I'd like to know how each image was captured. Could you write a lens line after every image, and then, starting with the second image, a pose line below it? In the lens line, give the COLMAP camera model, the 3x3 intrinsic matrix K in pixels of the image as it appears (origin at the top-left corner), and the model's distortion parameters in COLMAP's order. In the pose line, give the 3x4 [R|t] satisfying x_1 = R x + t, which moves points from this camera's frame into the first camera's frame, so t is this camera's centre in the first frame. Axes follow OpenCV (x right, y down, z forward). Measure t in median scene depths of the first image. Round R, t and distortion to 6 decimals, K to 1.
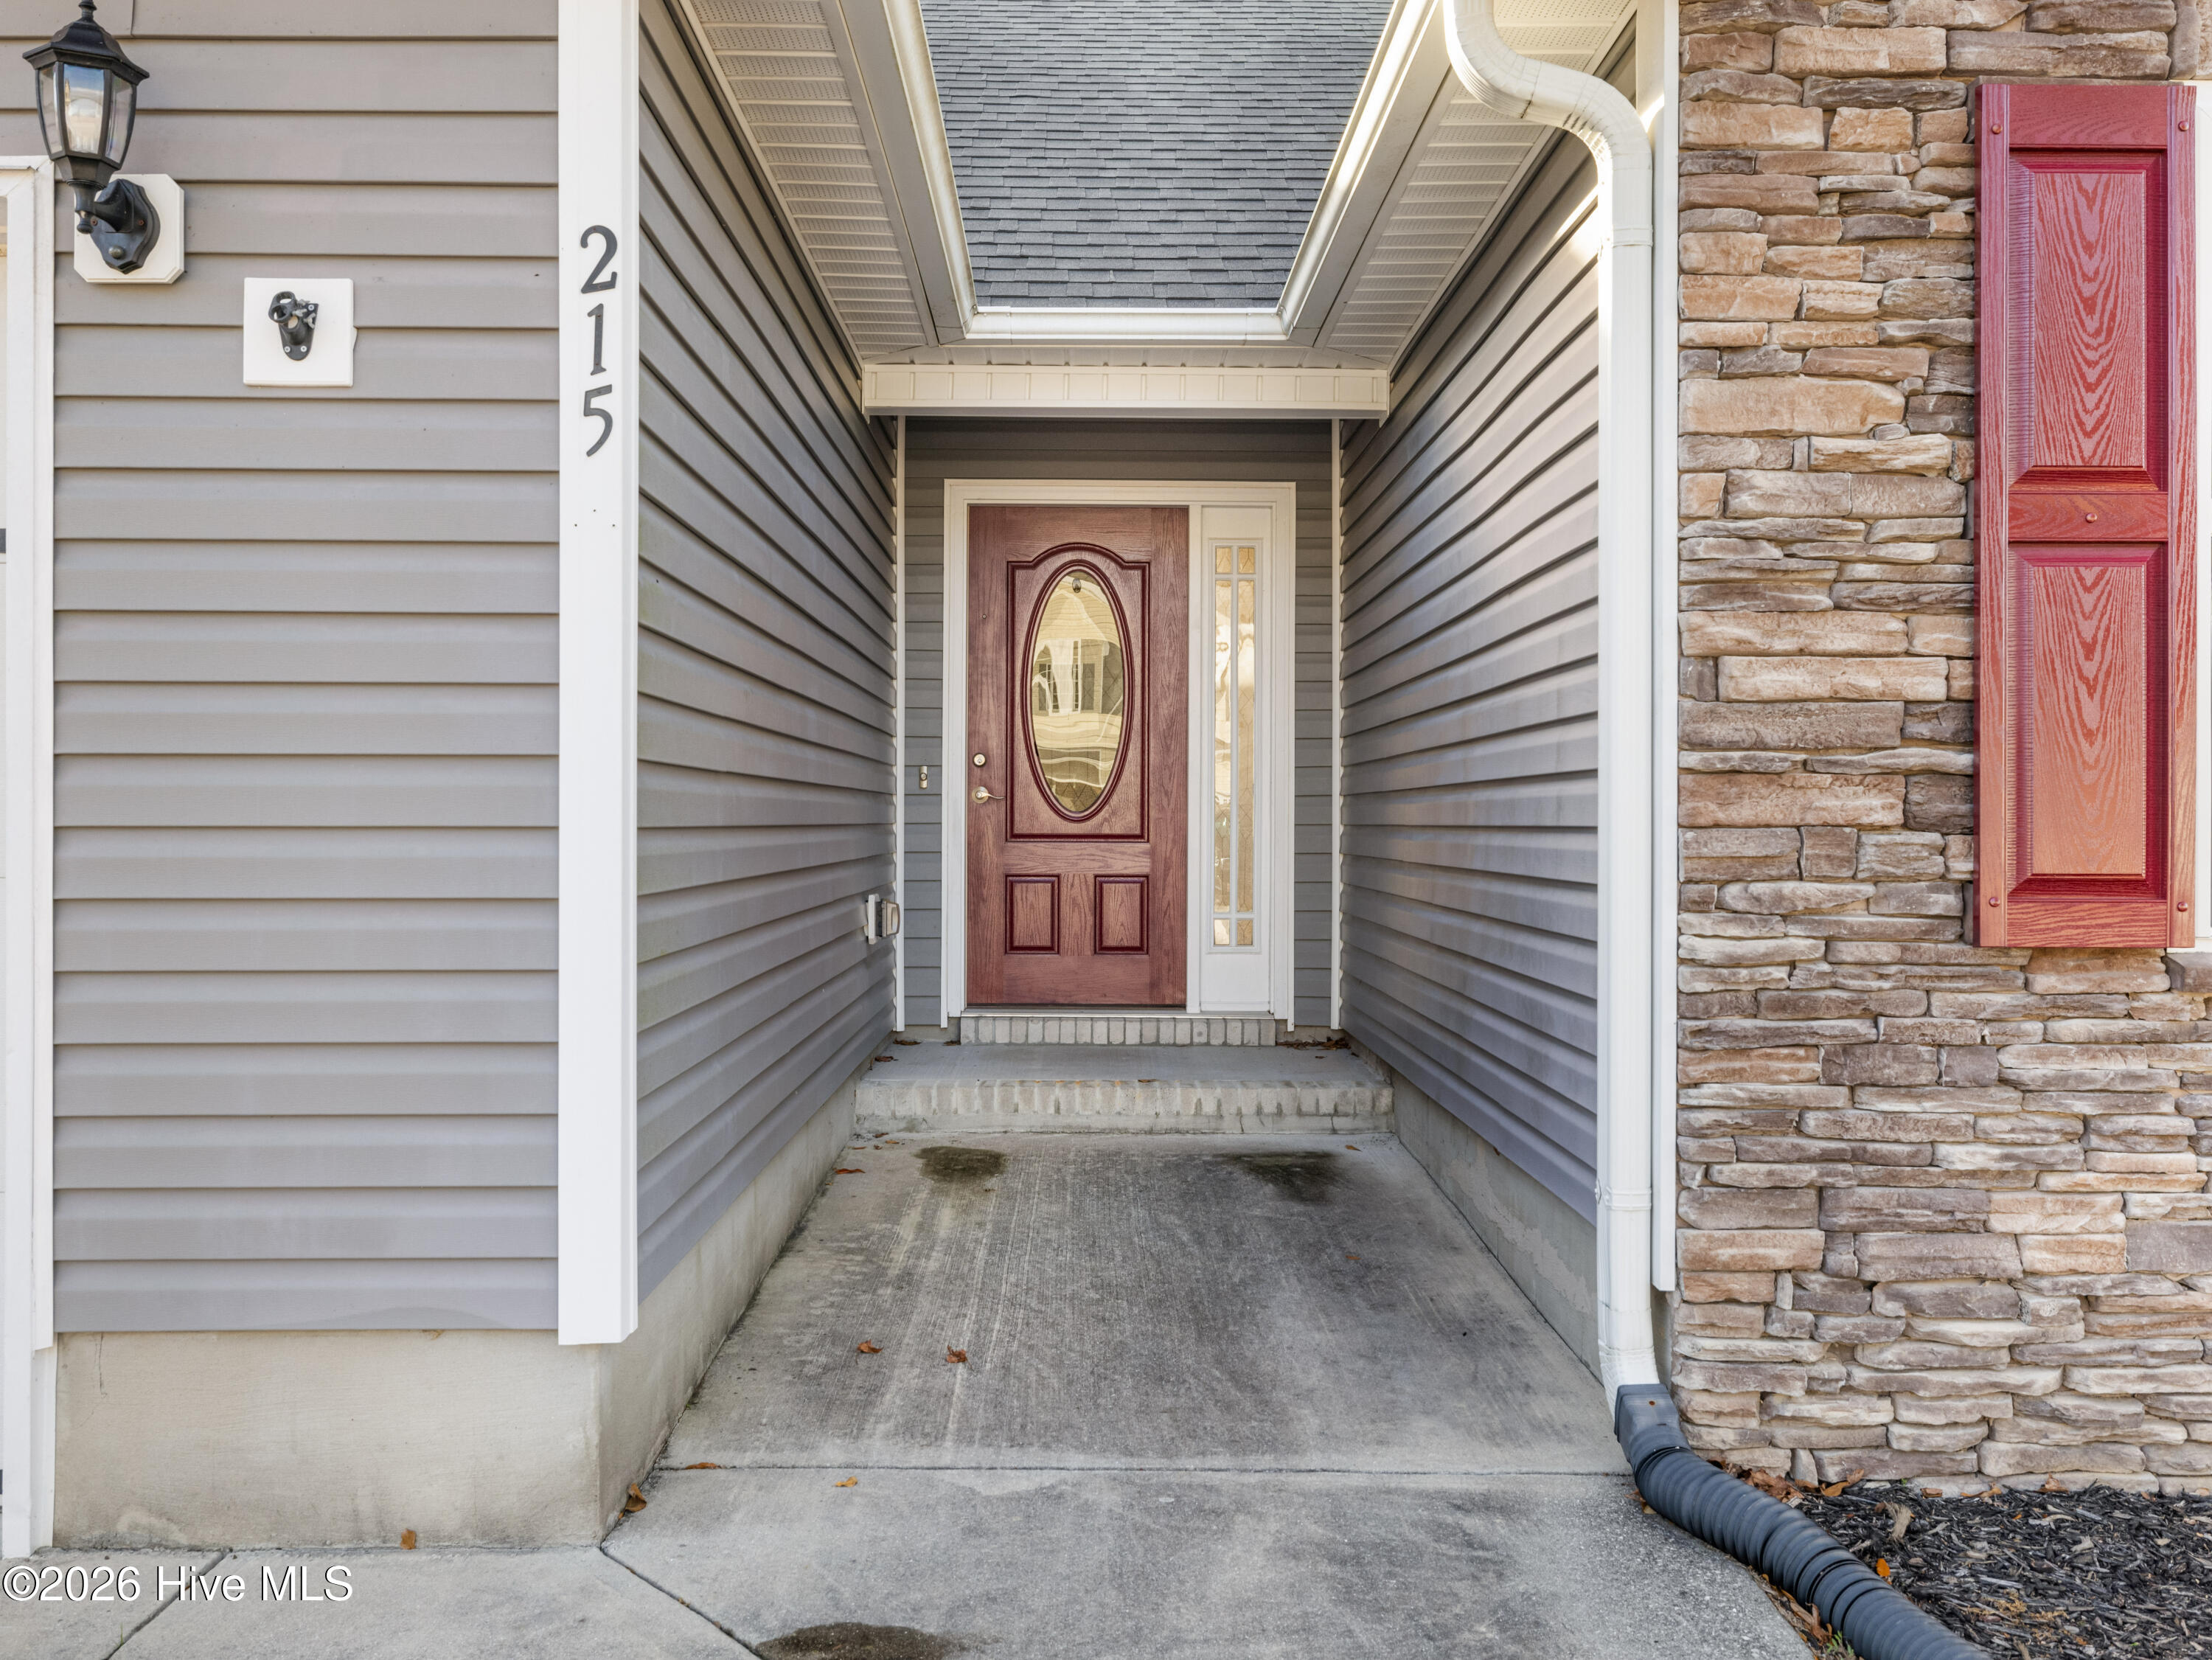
lens RADIAL K [[1927.1, 0, 1100.8], [0, 1927.1, 799.9], [0, 0, 1]] dist [0.002191, 0.004469]
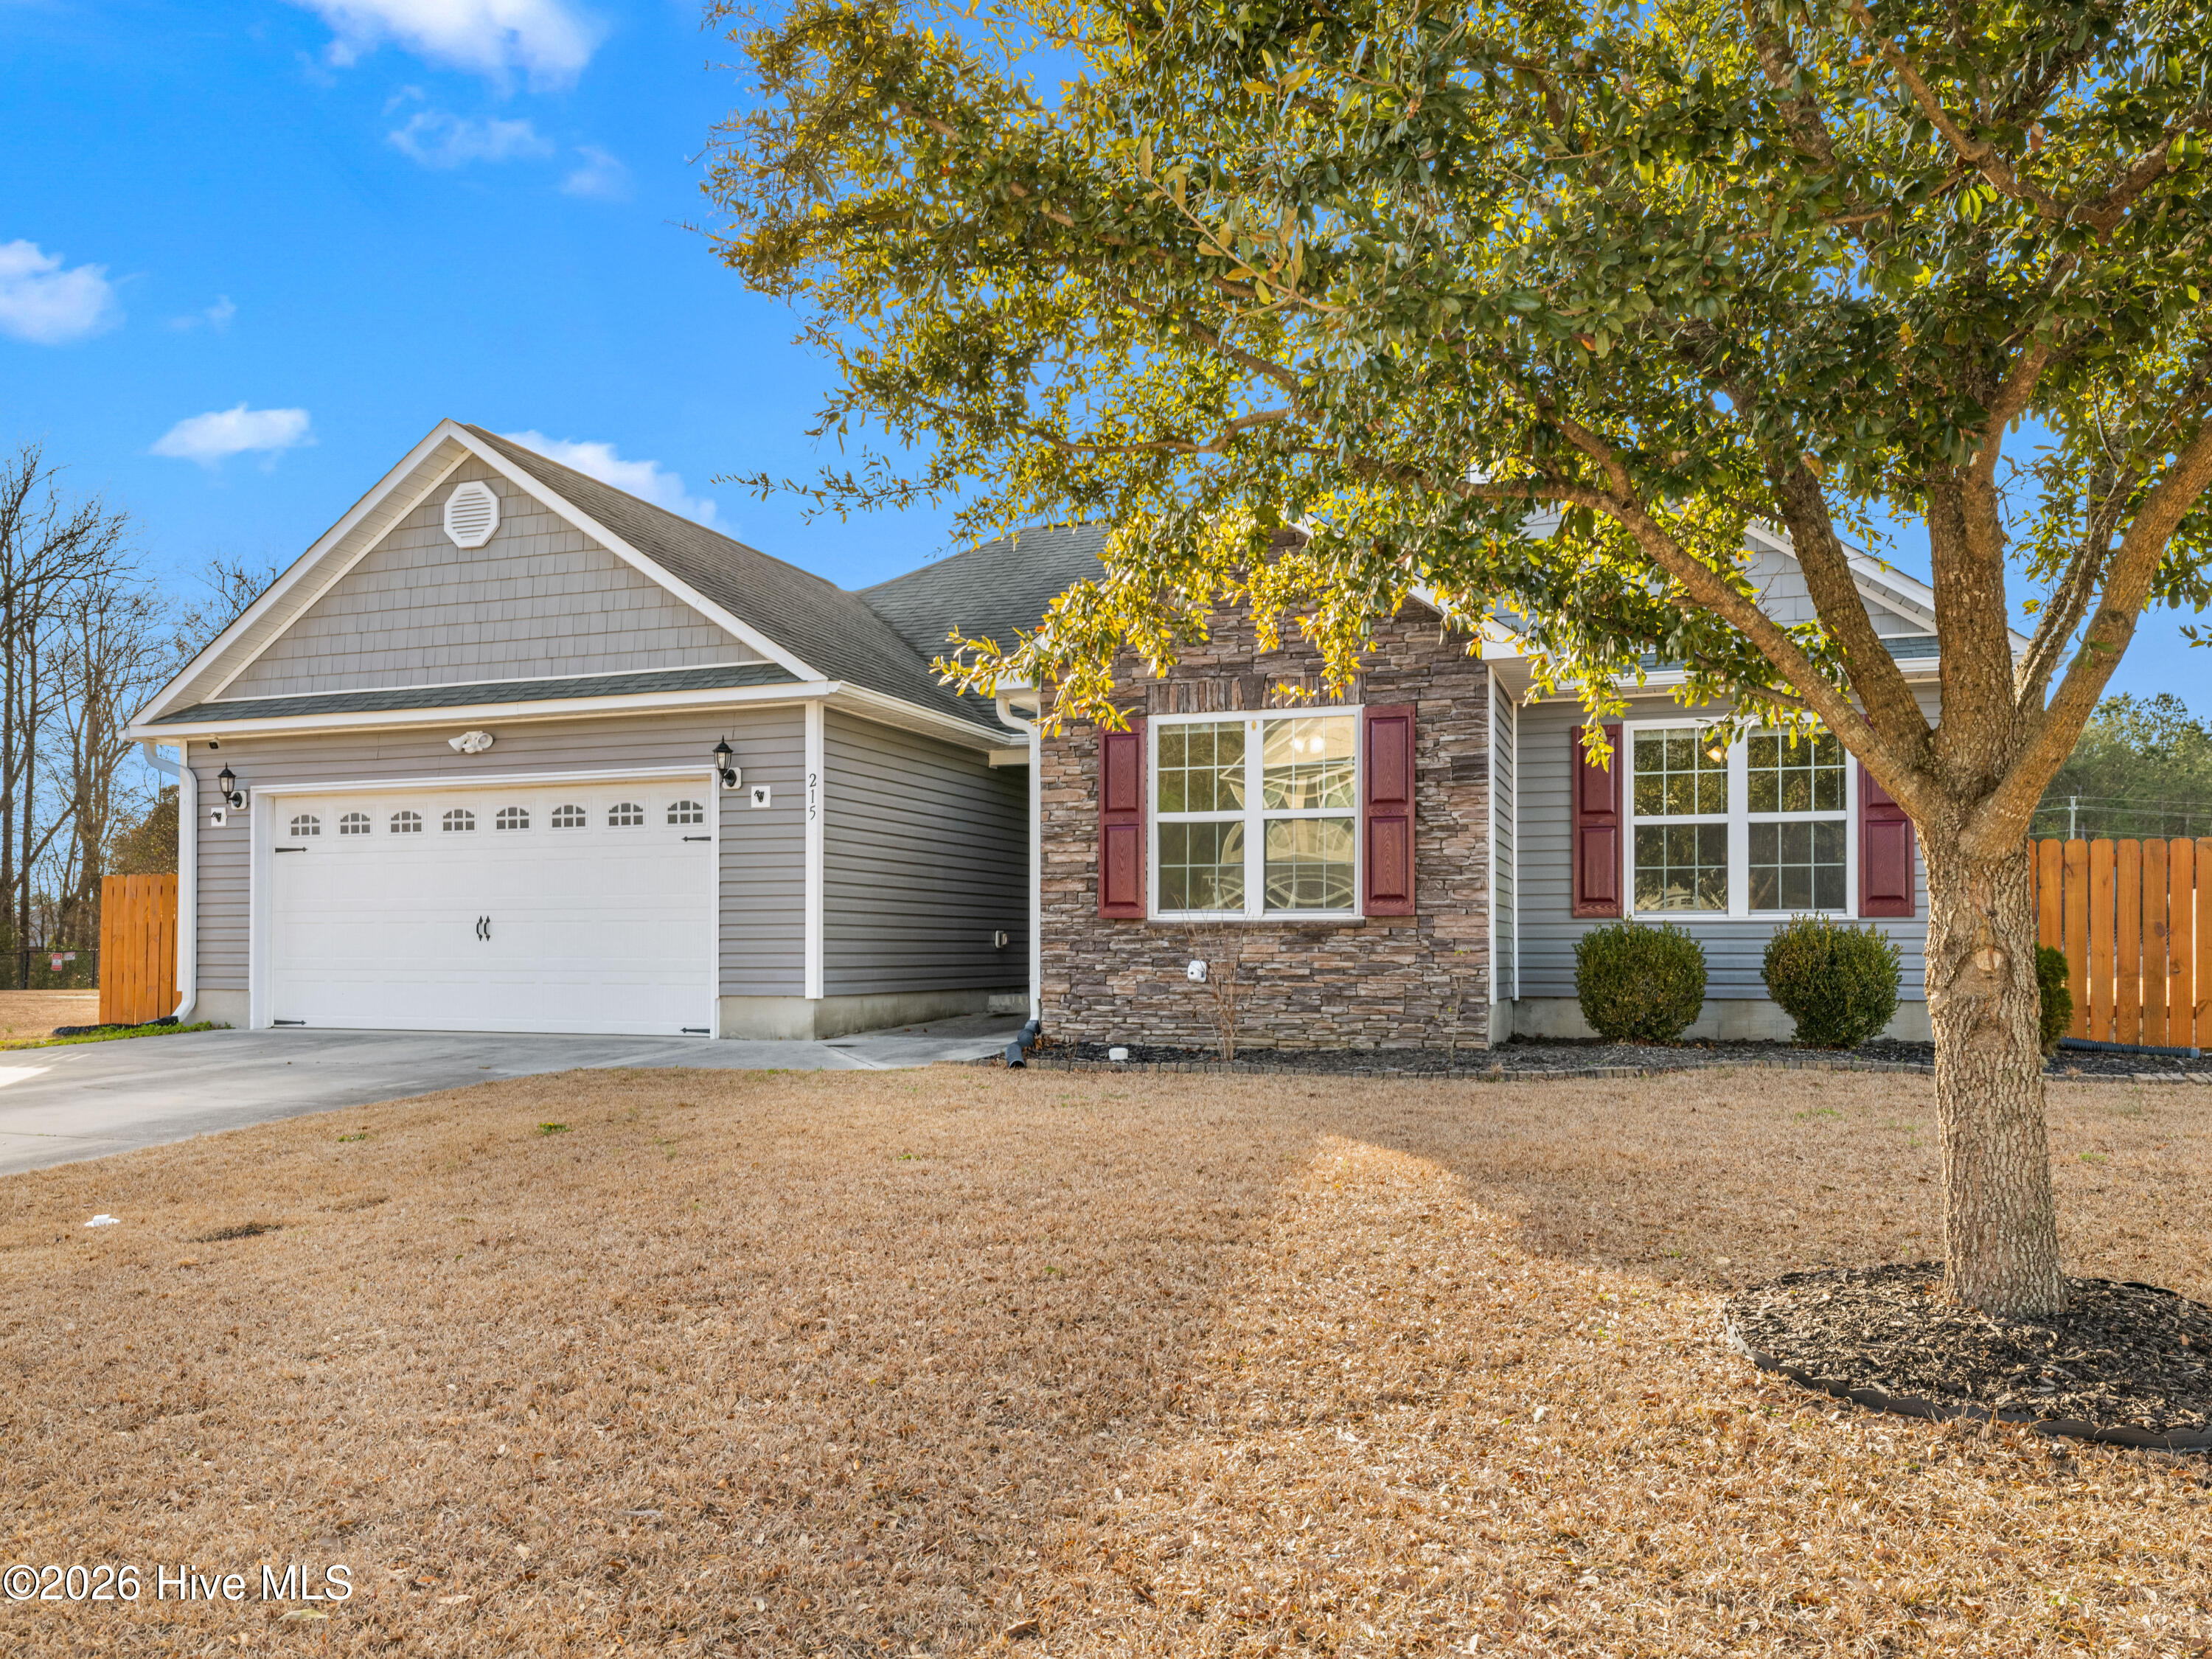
lens RADIAL K [[1567.0, 0, 1109.6], [0, 1567.0, 920.2], [0, 0, 1]] dist [0.000624, 0.001401]
pose [[0.937269, -0.008412, -0.348507, 1.698214], [0.004417, 0.999915, -0.012257, 0.122337], [0.348580, 0.009949, 0.937226, -2.296378]]
